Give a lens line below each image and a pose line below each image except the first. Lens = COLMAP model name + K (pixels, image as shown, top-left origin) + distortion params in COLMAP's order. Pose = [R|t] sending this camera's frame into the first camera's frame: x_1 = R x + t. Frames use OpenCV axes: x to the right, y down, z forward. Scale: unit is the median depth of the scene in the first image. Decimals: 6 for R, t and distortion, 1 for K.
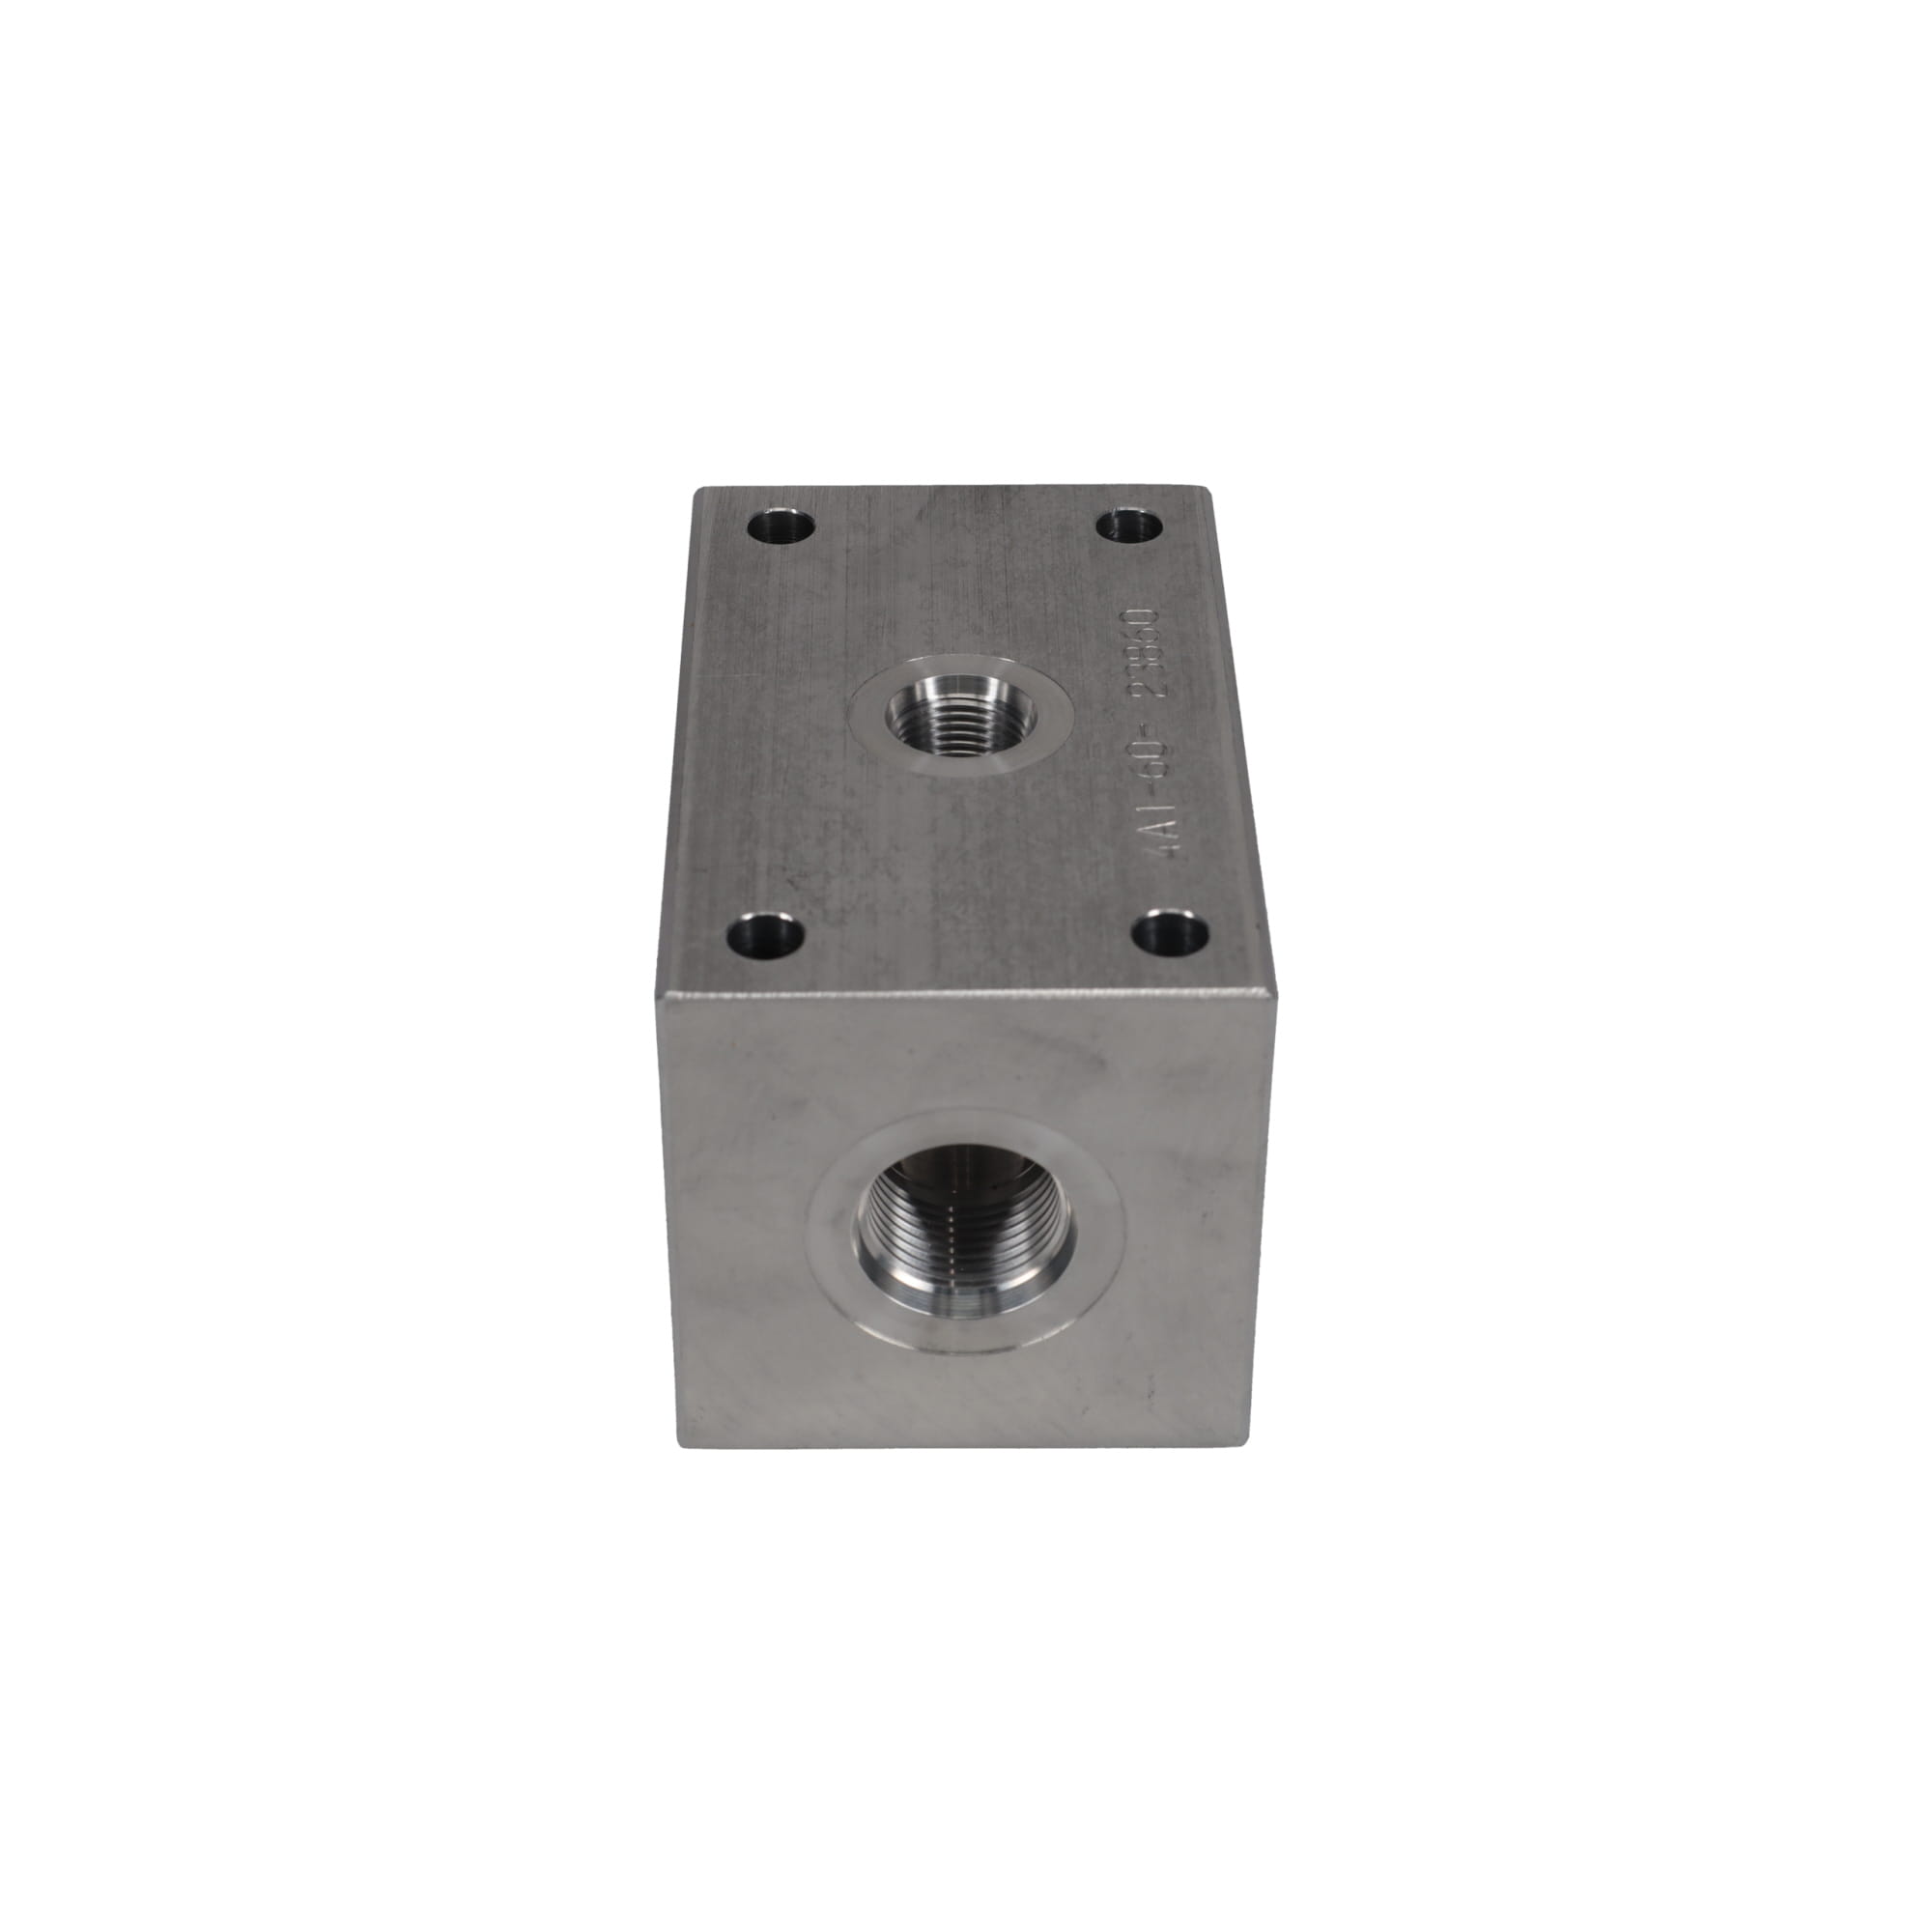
lens RADIAL K [[3882.4, 0, 966.0], [0, 3882.4, 966.0], [0, 0, 1]] dist [-0.004629, -0.022871]
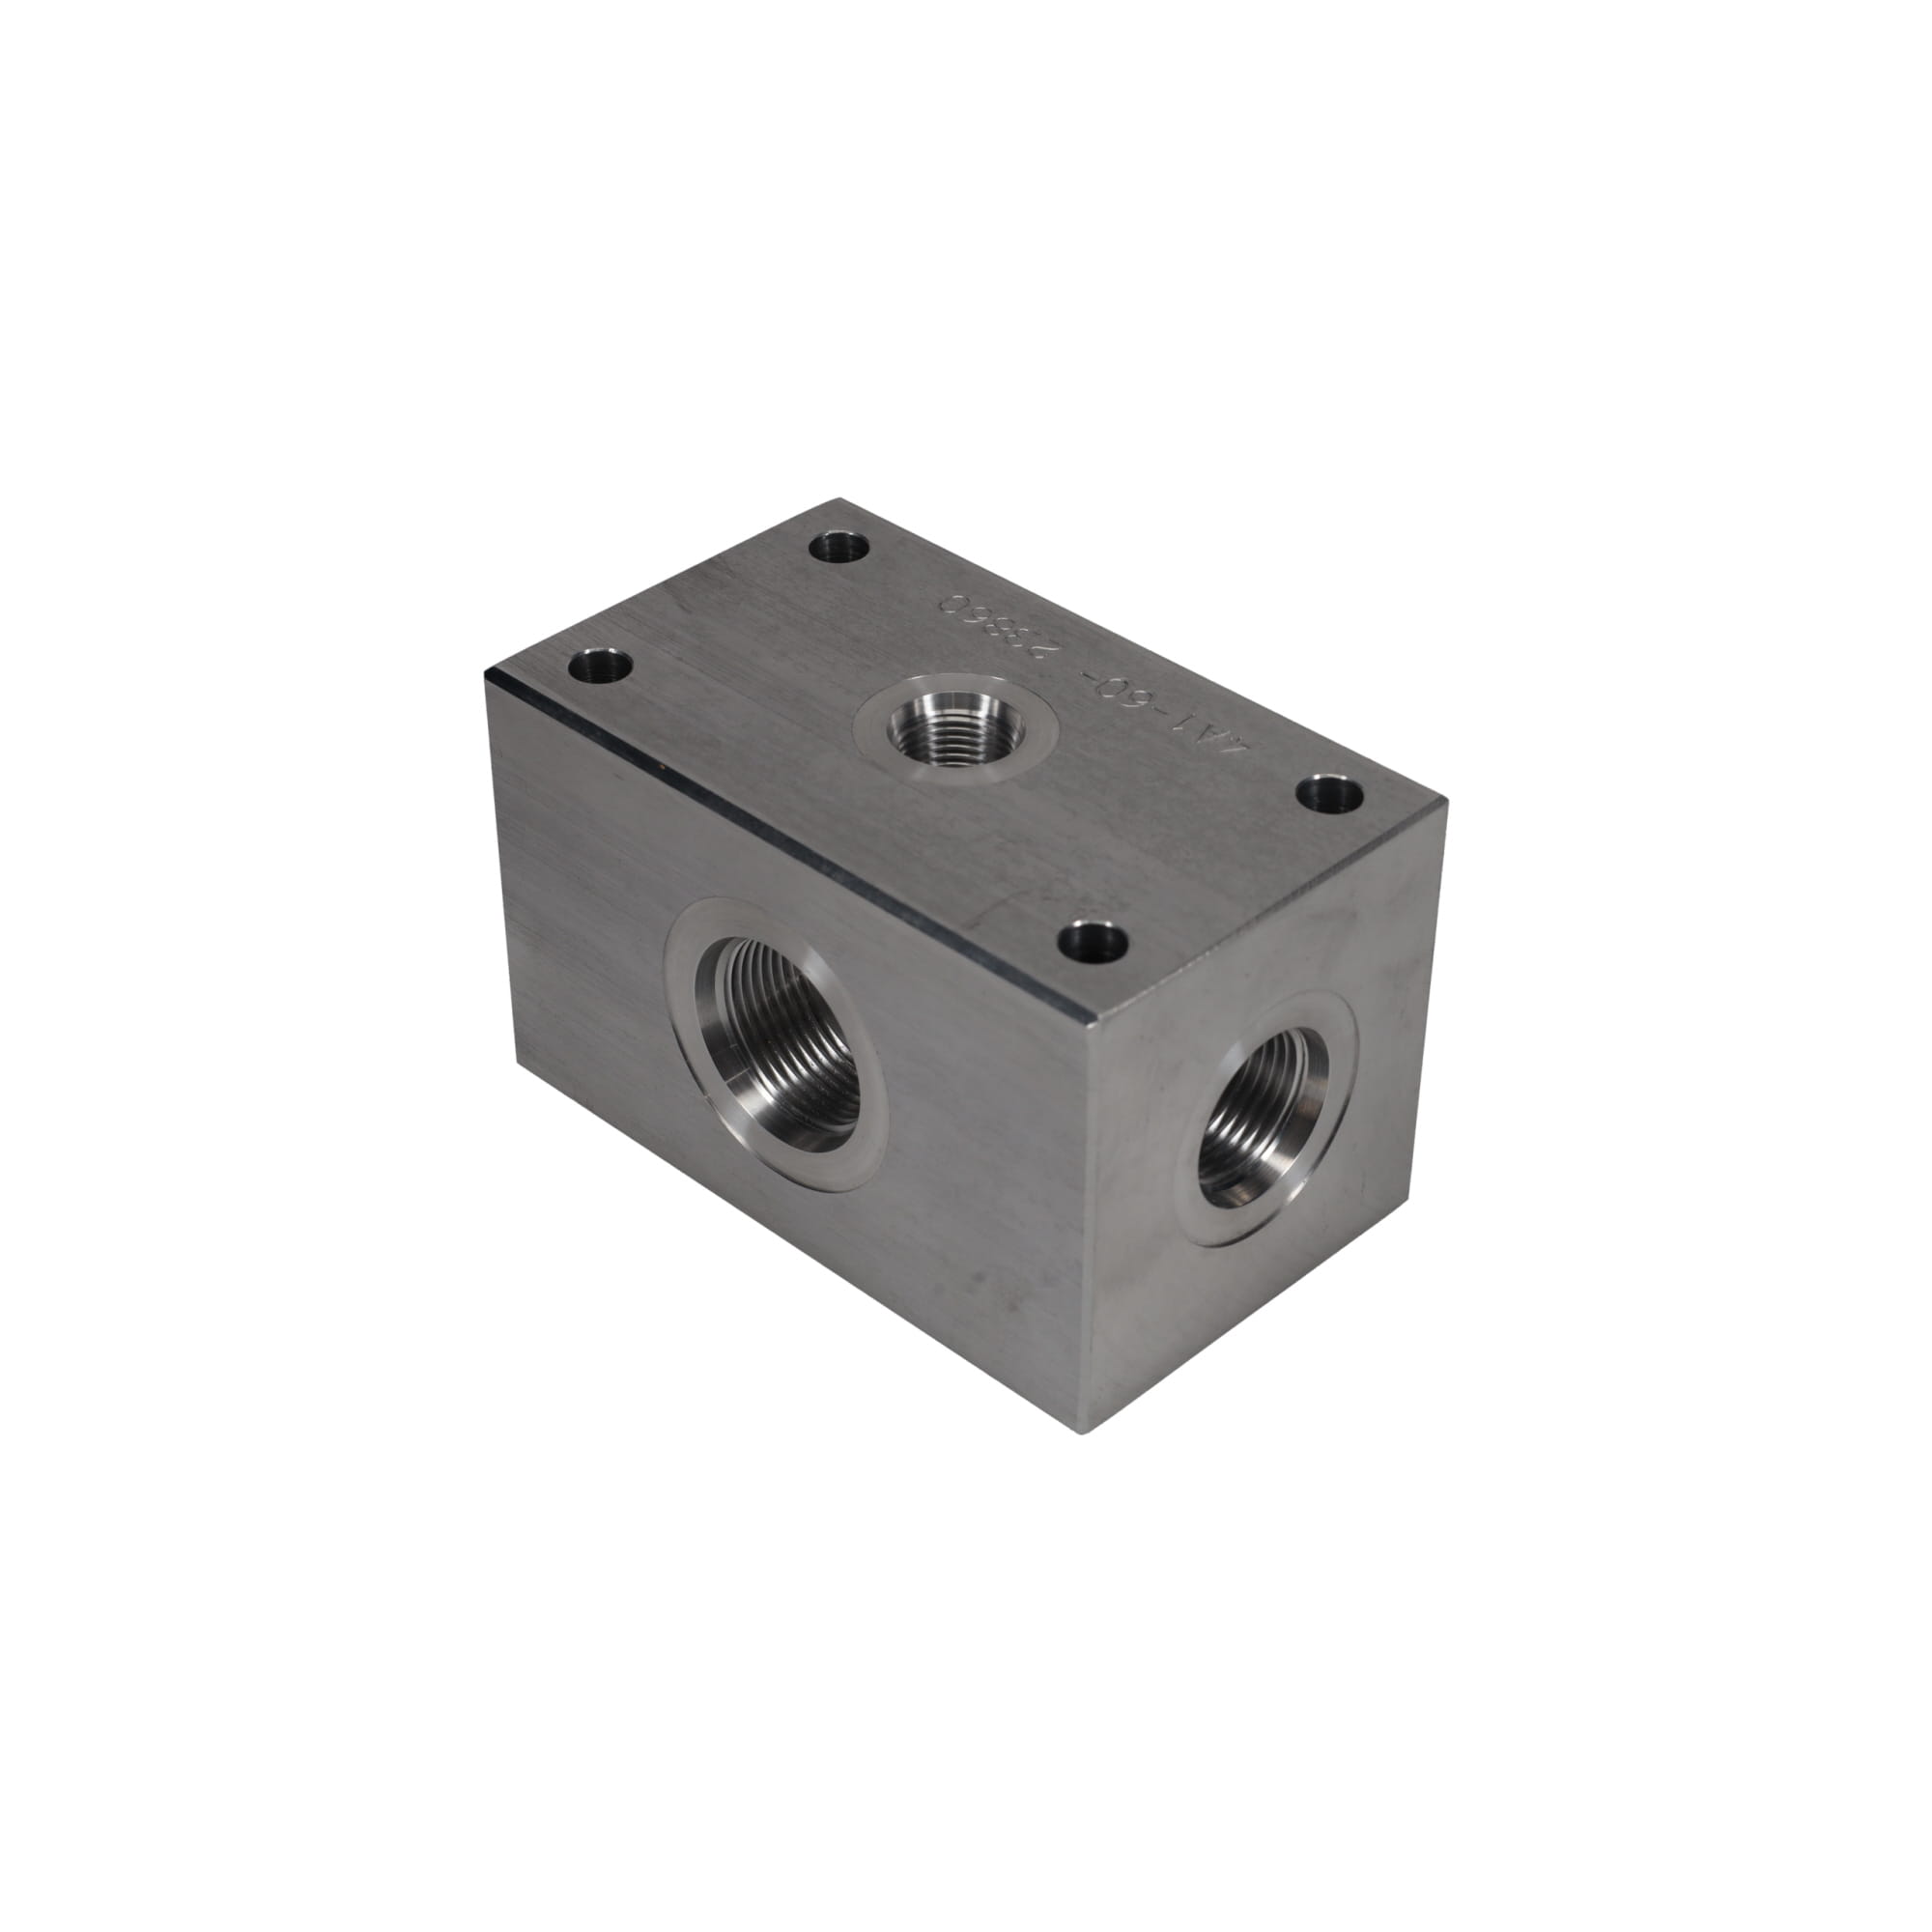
lens RADIAL K [[3882.4, 0, 966.0], [0, 3882.4, 966.0], [0, 0, 1]] dist [-0.004629, -0.022871]
pose [[0.709430, -0.421306, 0.564987, -0.659564], [0.418851, 0.896761, 0.142772, -0.163219], [-0.566809, 0.135359, 0.812653, 0.118534]]
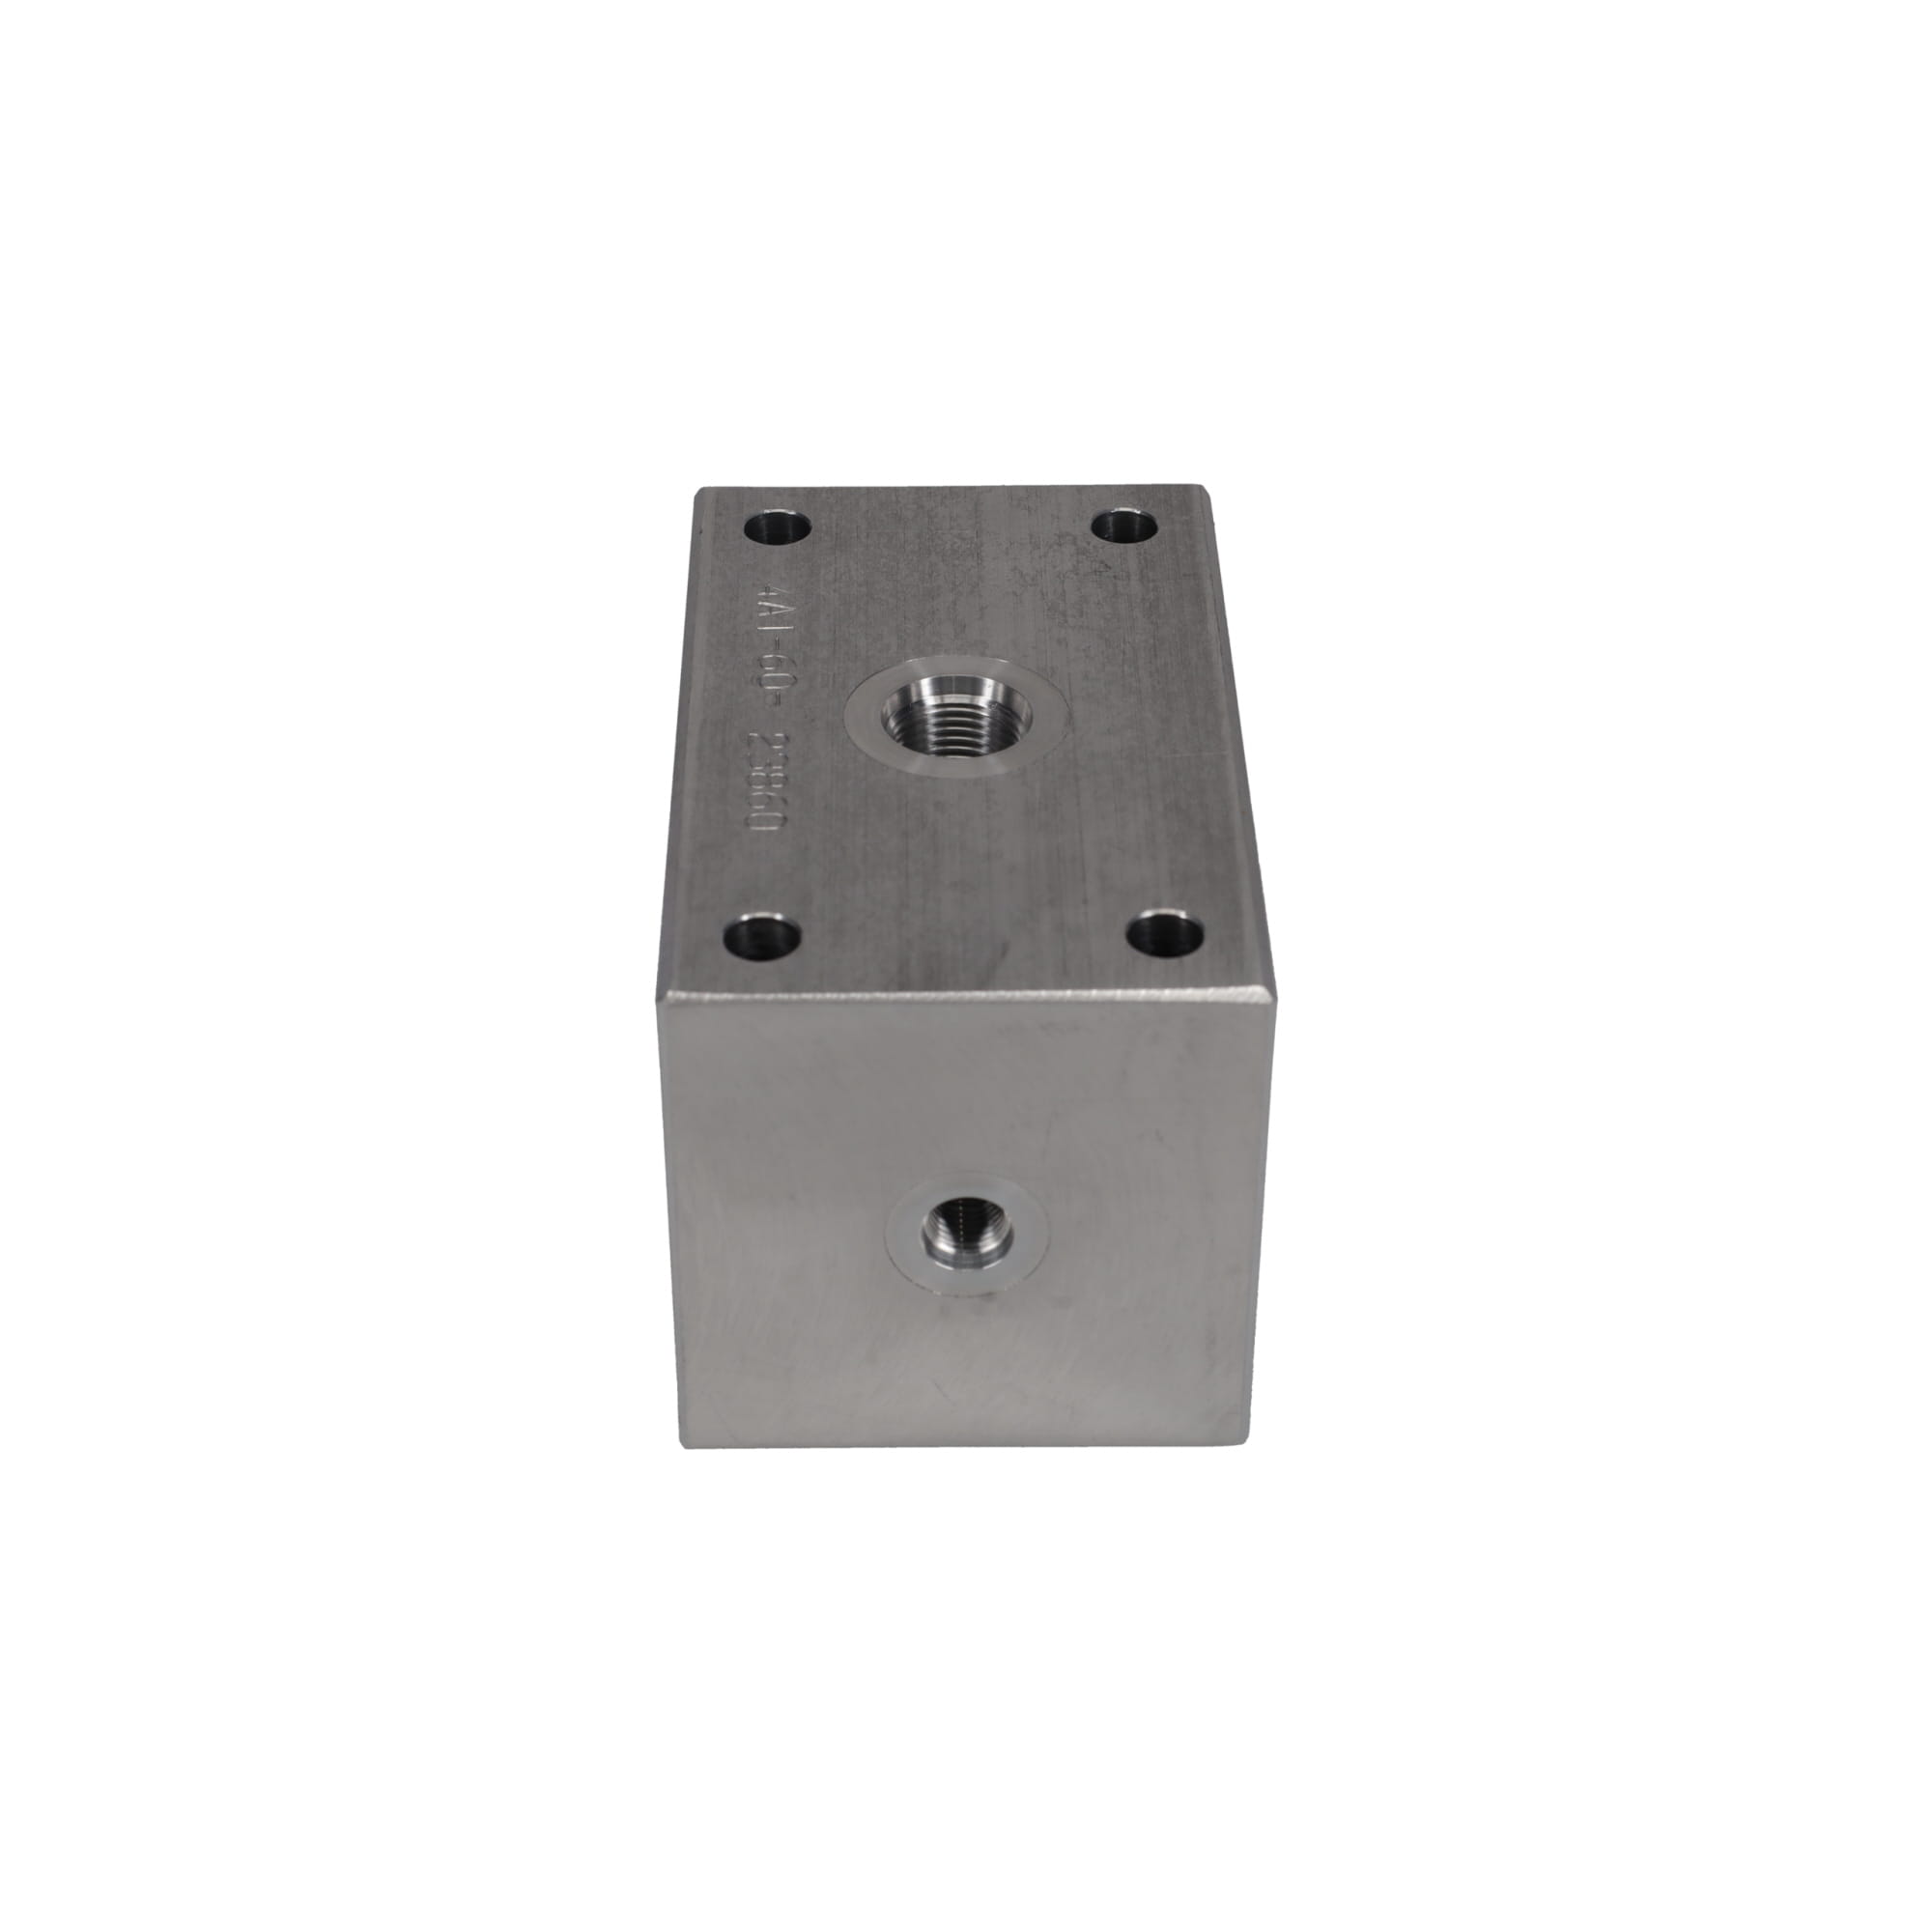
lens RADIAL K [[4188.3, 0, 966.0], [0, 4188.3, 966.0], [0, 0, 1]] dist [0.044589, 0.048191]
pose [[-0.999945, -0.007926, -0.006846, 0.003366], [-0.008902, 0.298903, 0.954242, -1.099669], [-0.005517, 0.954251, -0.298957, 1.412011]]
